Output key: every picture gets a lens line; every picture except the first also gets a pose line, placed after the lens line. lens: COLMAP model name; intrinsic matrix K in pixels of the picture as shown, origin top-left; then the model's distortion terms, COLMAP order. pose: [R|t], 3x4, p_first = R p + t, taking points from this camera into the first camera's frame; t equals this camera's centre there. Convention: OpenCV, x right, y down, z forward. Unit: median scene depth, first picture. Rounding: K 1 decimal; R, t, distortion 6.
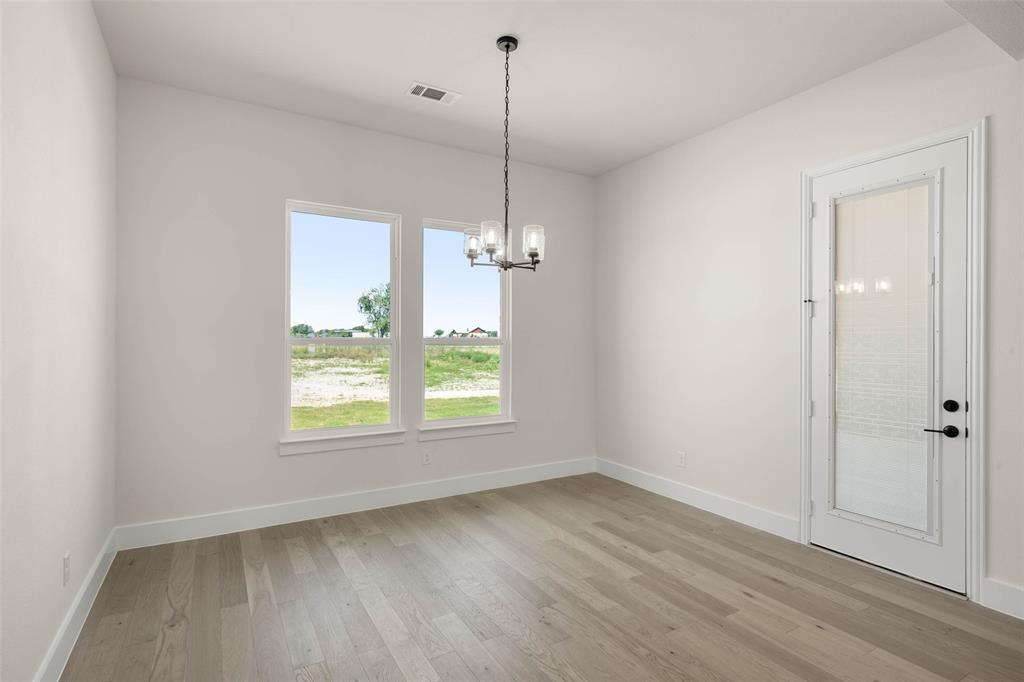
lens RADIAL K [[501.8, 0, 512.0], [0, 501.8, 341.0], [0, 0, 1]] dist [-0.001730, -0.000136]
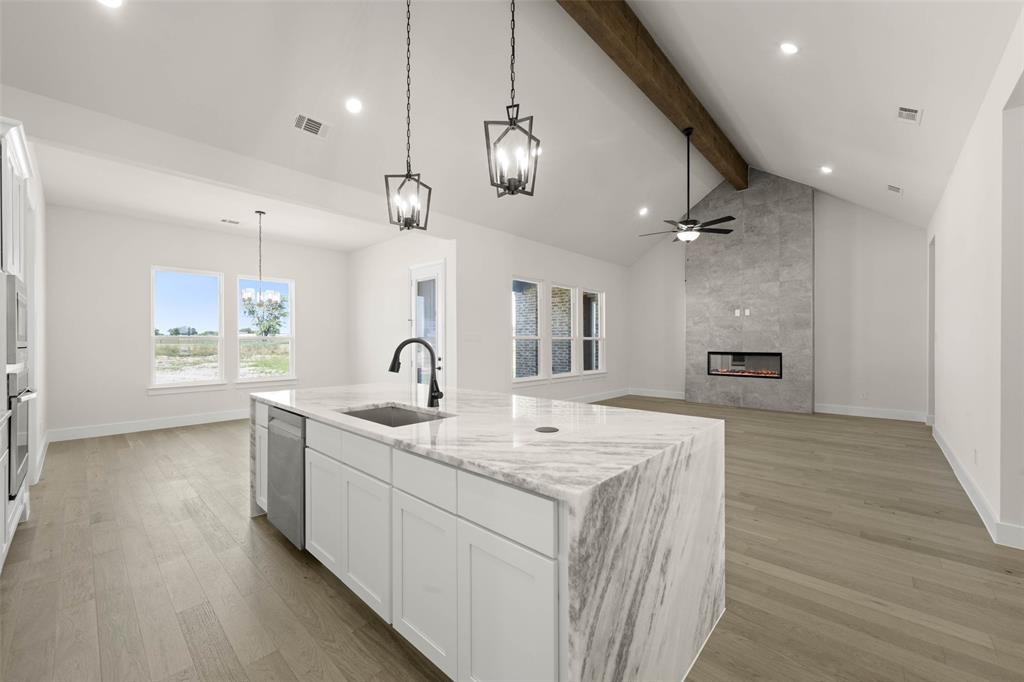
lens RADIAL K [[400.3, 0, 513.4], [0, 400.3, 342.6], [0, 0, 1]] dist [-0.000281, 0.000139]
pose [[0.957996, -0.008368, 0.286659, 0.055048], [0.006677, 0.999954, 0.006877, 0.002071], [-0.286703, -0.004674, 0.958008, -0.109330]]
